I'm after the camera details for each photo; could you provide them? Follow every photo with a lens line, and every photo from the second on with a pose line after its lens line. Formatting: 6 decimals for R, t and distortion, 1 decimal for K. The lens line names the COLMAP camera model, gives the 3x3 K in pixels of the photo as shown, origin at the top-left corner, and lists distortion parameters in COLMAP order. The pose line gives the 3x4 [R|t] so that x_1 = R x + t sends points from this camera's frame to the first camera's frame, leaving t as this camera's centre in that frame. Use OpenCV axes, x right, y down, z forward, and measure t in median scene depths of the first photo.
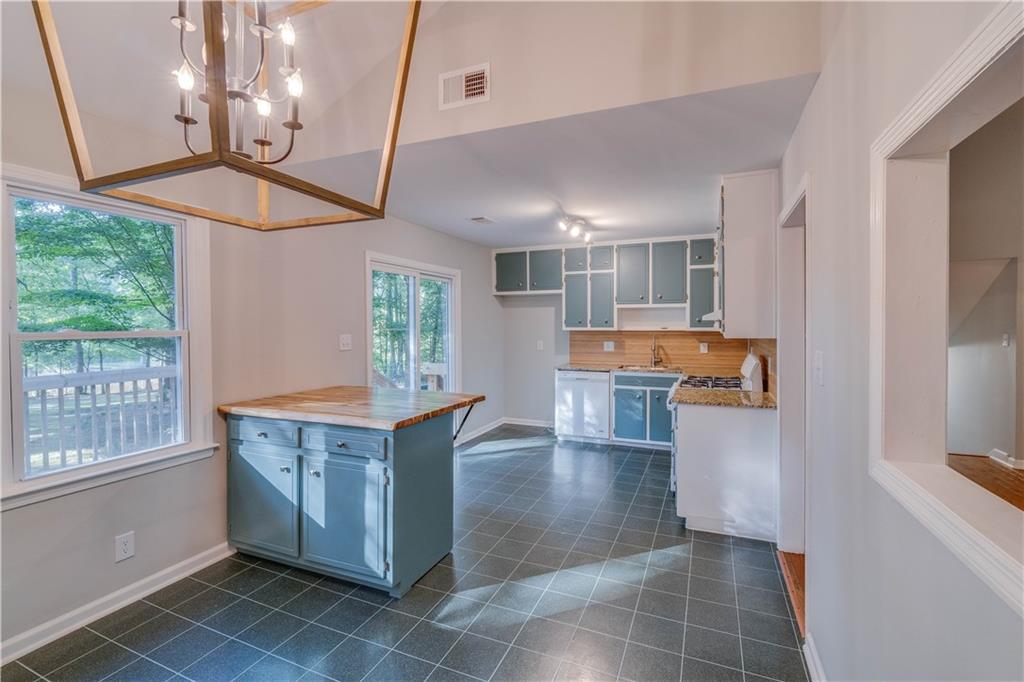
lens RADIAL K [[468.9, 0, 512.0], [0, 468.9, 341.0], [0, 0, 1]] dist [0.000294, 0.000182]
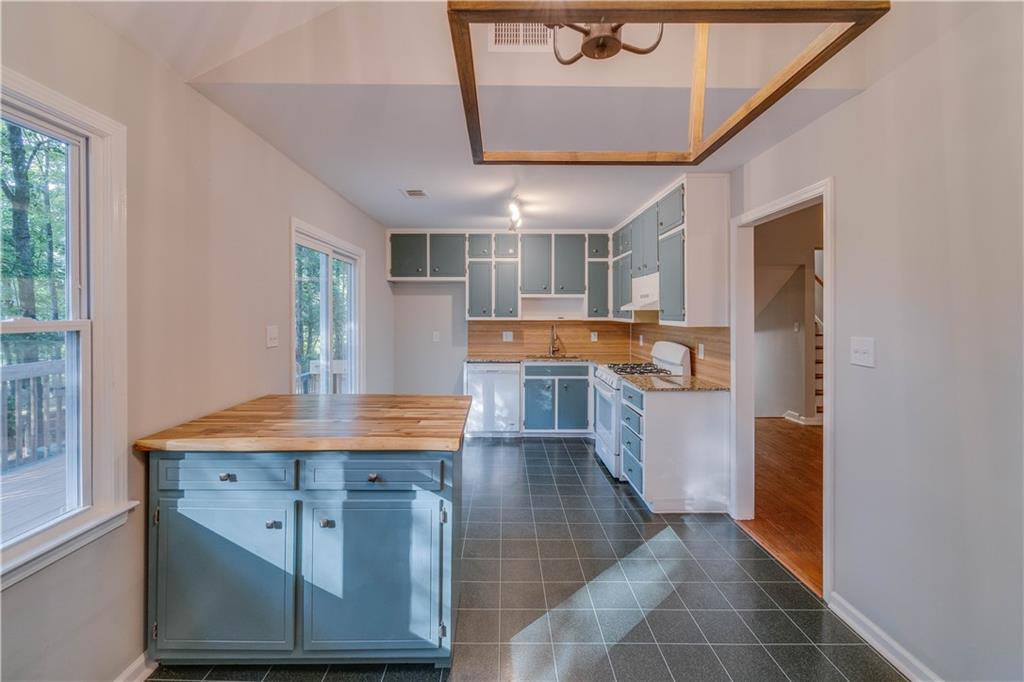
lens RADIAL K [[470.1, 0, 507.5], [0, 470.1, 326.2], [0, 0, 1]] dist [0.001072, 0.000141]
pose [[0.918679, -0.006325, 0.394953, -0.201461], [0.010637, 0.999905, -0.008729, -0.001881], [-0.394861, 0.012220, 0.918660, 0.108646]]
